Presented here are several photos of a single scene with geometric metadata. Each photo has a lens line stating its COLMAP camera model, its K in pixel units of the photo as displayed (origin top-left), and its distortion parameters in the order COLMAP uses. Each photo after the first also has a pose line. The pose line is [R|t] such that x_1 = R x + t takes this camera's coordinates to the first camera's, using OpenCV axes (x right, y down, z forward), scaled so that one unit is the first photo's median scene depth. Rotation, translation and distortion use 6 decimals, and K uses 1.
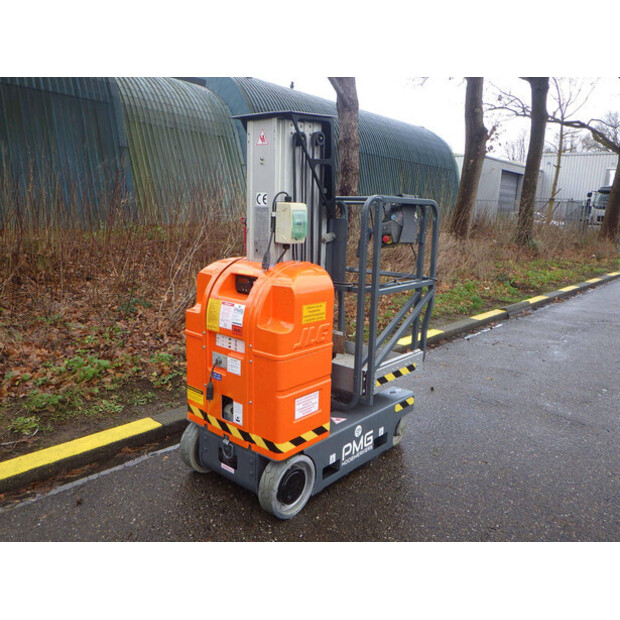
lens RADIAL K [[512.9, 0, 310.0], [0, 512.9, 310.0], [0, 0, 1]] dist [-0.002214, 0.000652]
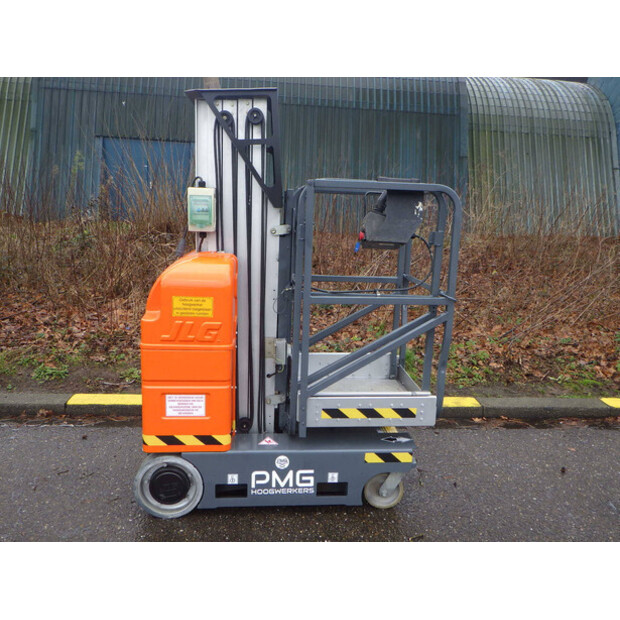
lens RADIAL K [[512.9, 0, 310.0], [0, 512.9, 310.0], [0, 0, 1]] dist [-0.002214, 0.000652]
pose [[0.719102, 0.131285, -0.682390, 0.734035], [-0.149677, 0.988204, 0.032390, -0.046581], [0.678593, 0.078846, 0.730270, 0.445891]]
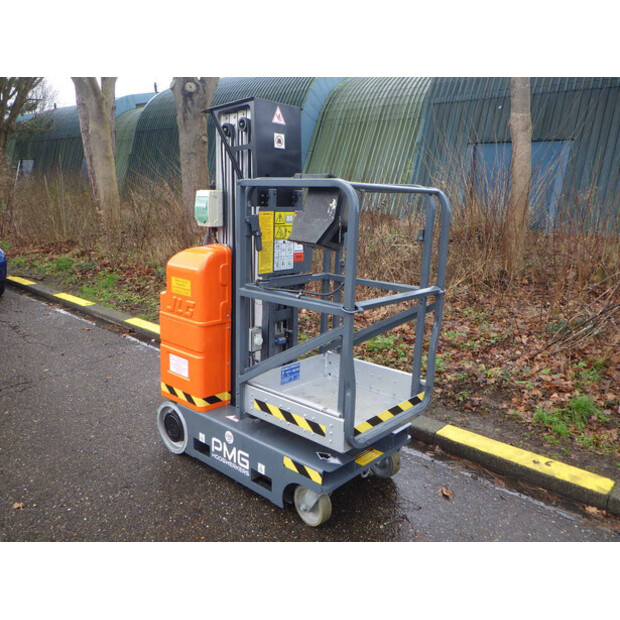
lens RADIAL K [[512.9, 0, 310.0], [0, 512.9, 310.0], [0, 0, 1]] dist [-0.002214, 0.000652]
pose [[-0.012673, 0.182848, -0.983059, 1.055897], [-0.224159, 0.957597, 0.181002, -0.200105], [0.974470, 0.222655, 0.028852, 1.178411]]
